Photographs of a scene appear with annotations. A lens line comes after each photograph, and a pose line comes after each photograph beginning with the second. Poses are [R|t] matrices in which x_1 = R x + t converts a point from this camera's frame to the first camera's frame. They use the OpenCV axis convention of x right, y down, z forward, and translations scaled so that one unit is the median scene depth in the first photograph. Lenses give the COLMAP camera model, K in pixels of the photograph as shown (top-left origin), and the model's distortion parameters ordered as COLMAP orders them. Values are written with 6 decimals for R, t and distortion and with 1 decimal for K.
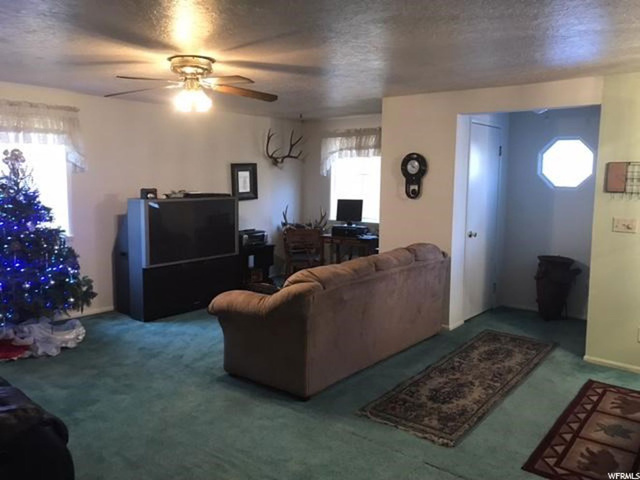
lens RADIAL K [[531.4, 0, 319.9], [0, 531.4, 239.1], [0, 0, 1]] dist [0.035195, -0.012725]
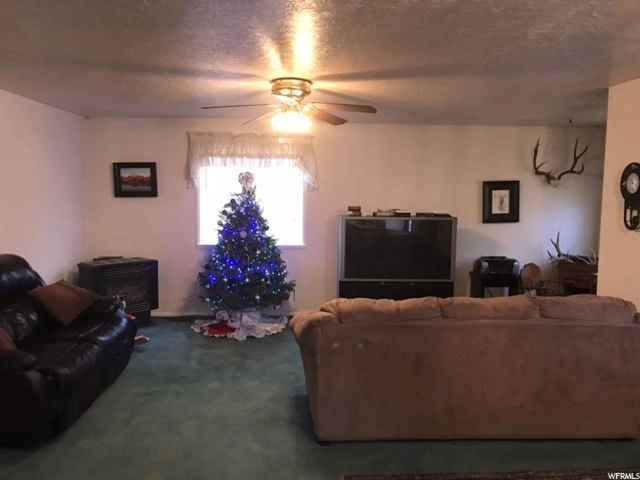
lens RADIAL K [[531.4, 0, 320.2], [0, 531.4, 239.7], [0, 0, 1]] dist [0.035195, -0.012725]
pose [[0.667934, 0.071291, -0.740798, 0.414862], [-0.098365, 0.995125, 0.007076, -0.030213], [0.737692, 0.068142, 0.671690, 0.255292]]
